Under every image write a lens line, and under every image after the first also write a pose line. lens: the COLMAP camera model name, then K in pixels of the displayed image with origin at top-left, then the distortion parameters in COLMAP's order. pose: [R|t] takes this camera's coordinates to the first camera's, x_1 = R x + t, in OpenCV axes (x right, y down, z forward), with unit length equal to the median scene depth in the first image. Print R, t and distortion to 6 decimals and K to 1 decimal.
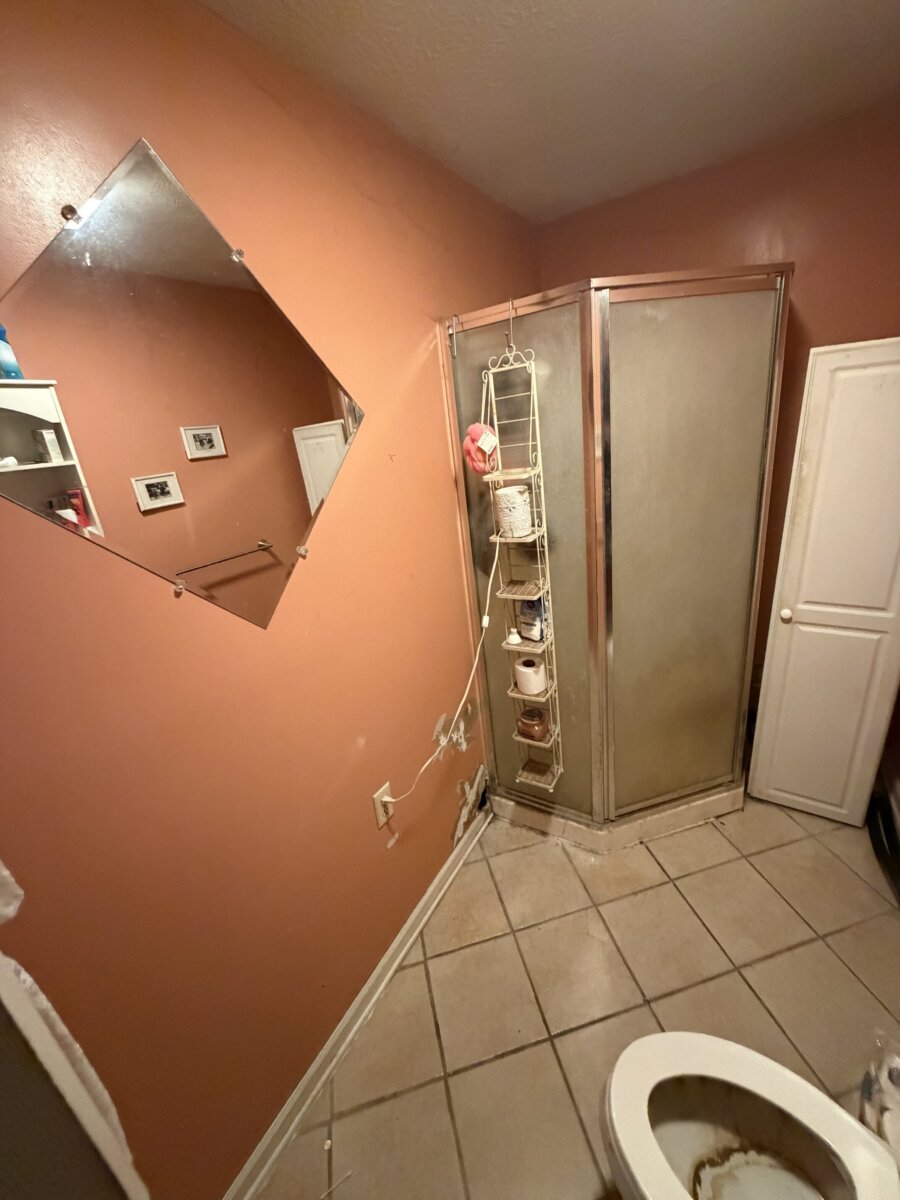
lens RADIAL K [[479.4, 0, 453.1], [0, 479.4, 598.0], [0, 0, 1]] dist [0.001179, -0.000035]
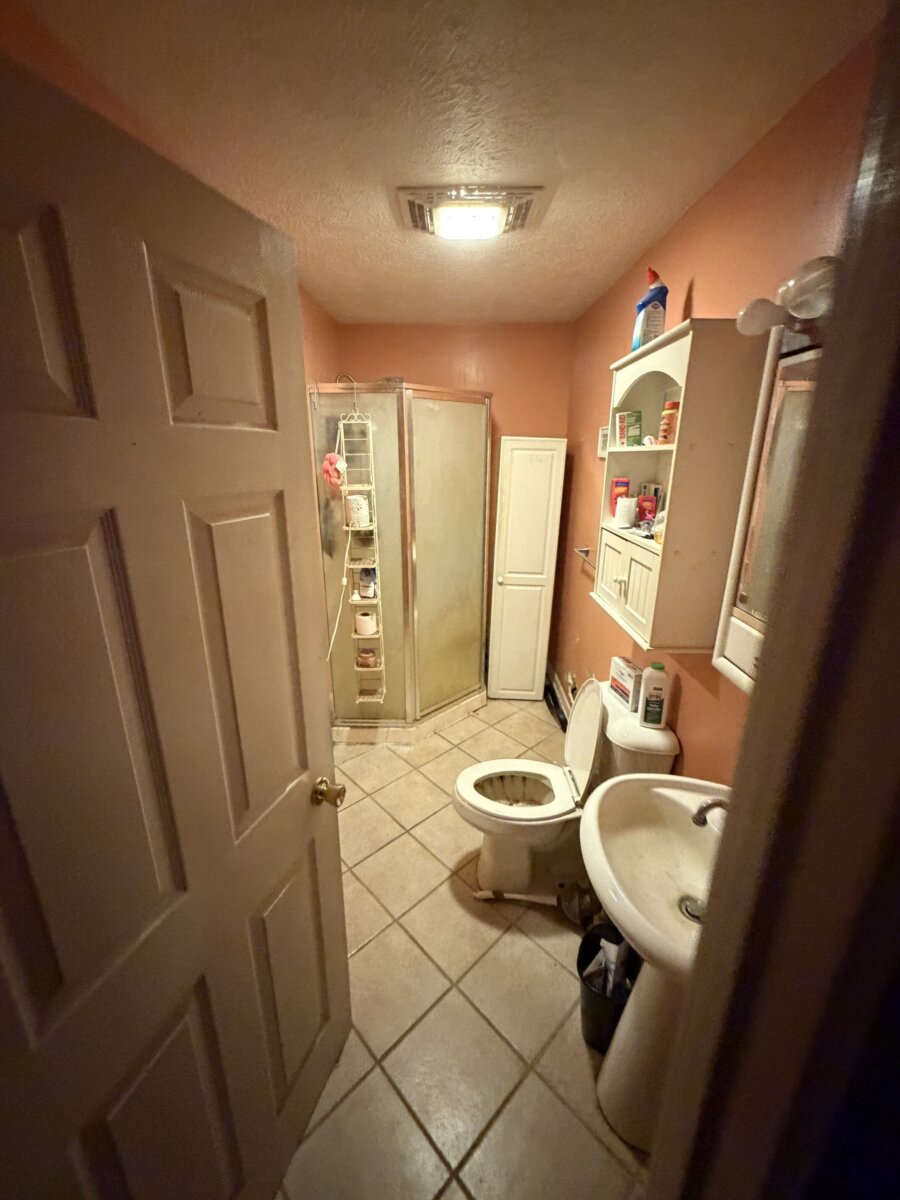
lens RADIAL K [[479.4, 0, 444.4], [0, 479.4, 599.8], [0, 0, 1]] dist [0.001179, -0.000035]
pose [[0.860404, -0.032909, 0.508548, -0.392070], [0.071793, 0.995788, -0.057027, 0.195808], [-0.504530, 0.085577, 0.859143, -0.416771]]
